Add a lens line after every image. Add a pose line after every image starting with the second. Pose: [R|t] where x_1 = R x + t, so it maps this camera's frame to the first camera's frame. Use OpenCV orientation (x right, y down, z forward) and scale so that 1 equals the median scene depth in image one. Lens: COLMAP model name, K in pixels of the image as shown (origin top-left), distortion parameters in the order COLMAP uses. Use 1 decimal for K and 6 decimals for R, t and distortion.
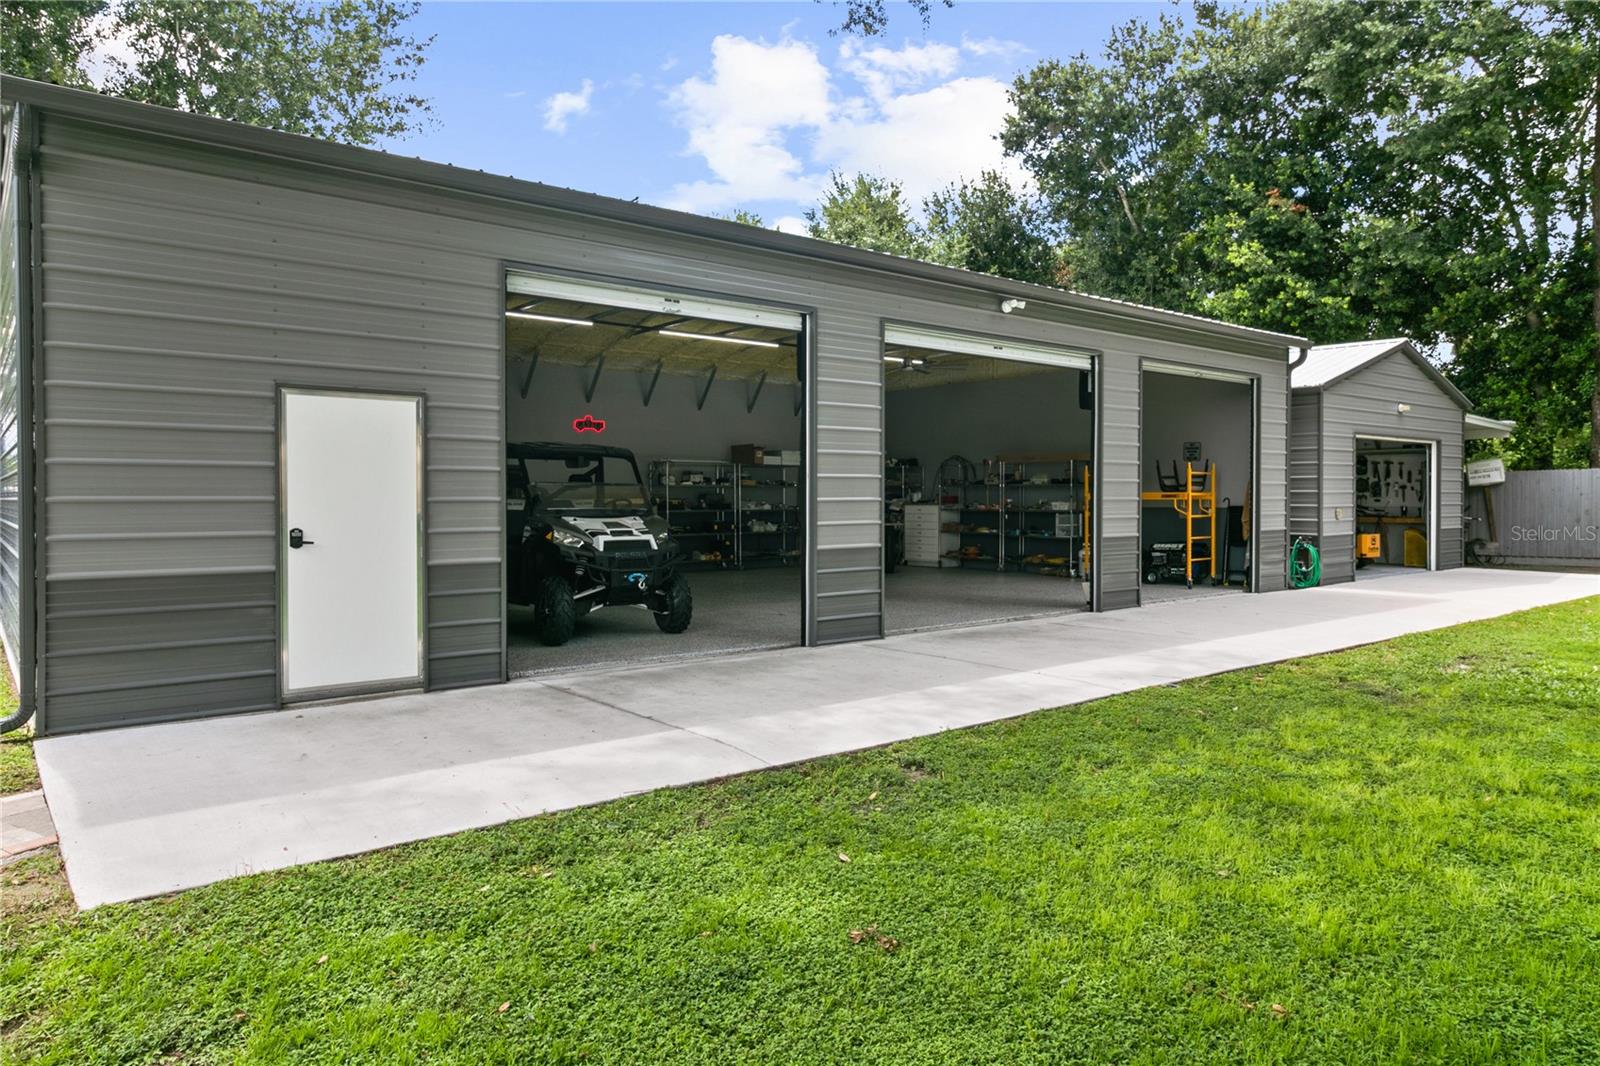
lens RADIAL K [[1045.1, 0, 800.0], [0, 1045.1, 533.0], [0, 0, 1]] dist [-0.007293, 0.001985]
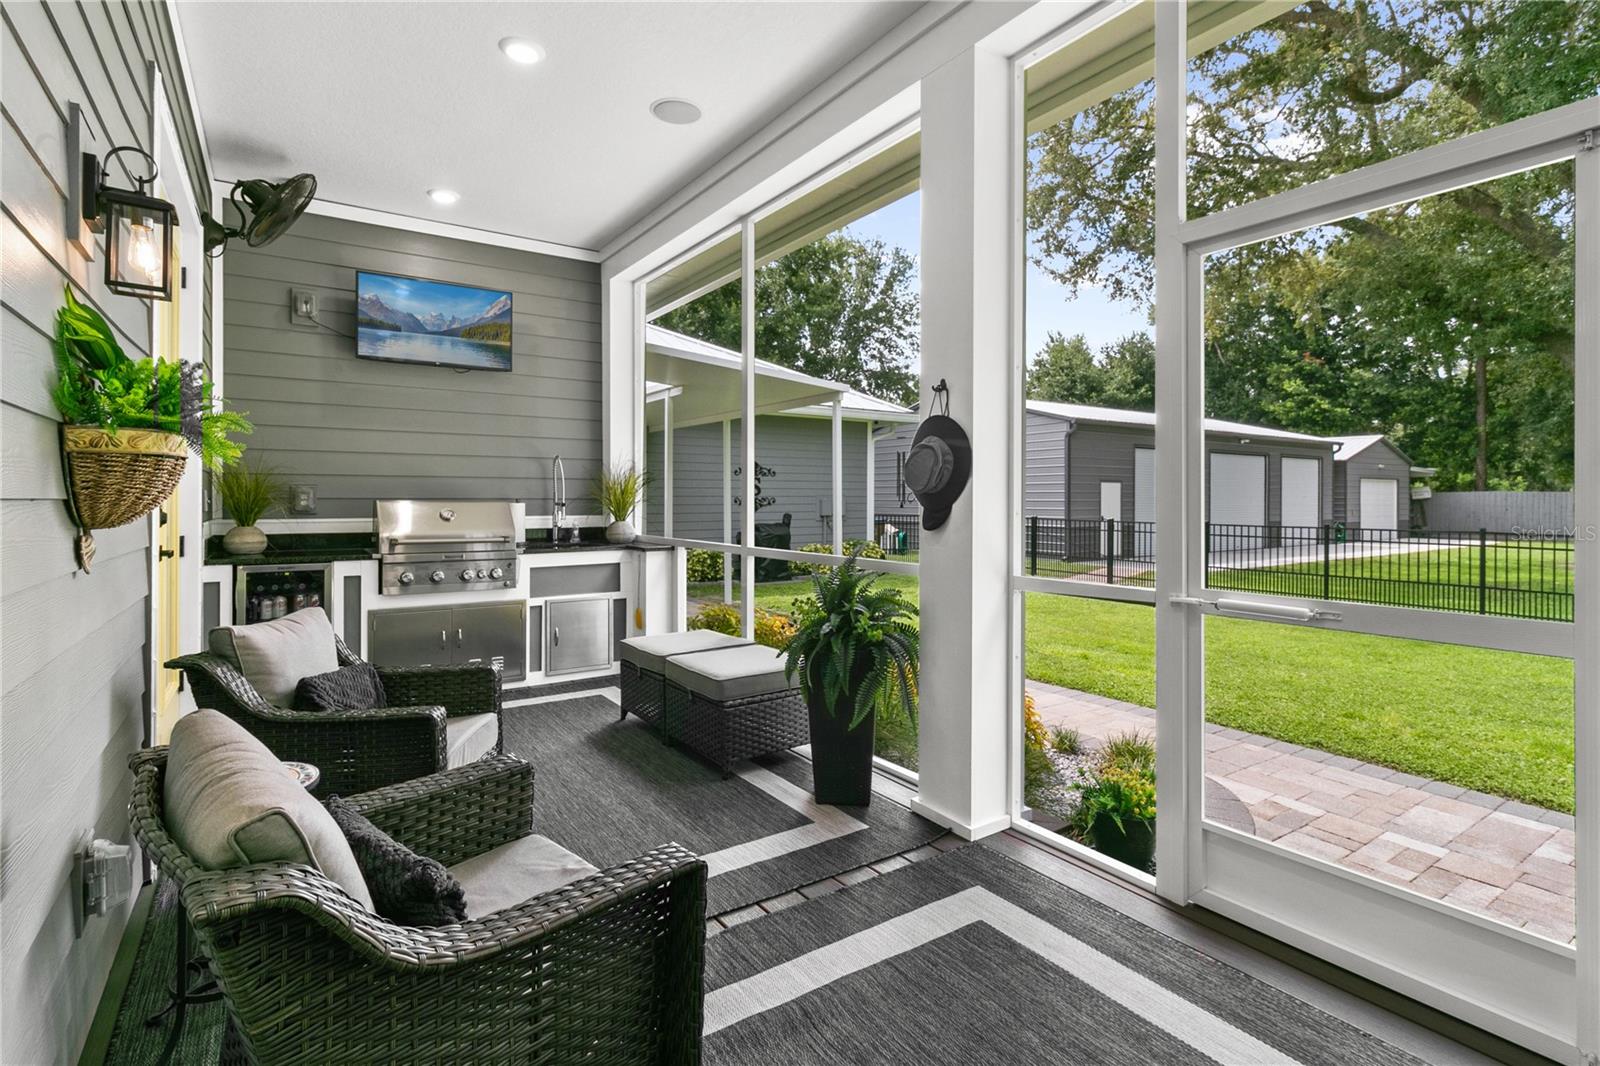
lens RADIAL K [[770.0, 0, 799.1], [0, 770.0, 511.2], [0, 0, 1]] dist [0.001633, 0.000125]
pose [[0.995286, 0.003048, -0.096940, -0.415476], [-0.004778, 0.999833, -0.017621, 0.010632], [0.096870, 0.018001, 0.995134, -0.631089]]
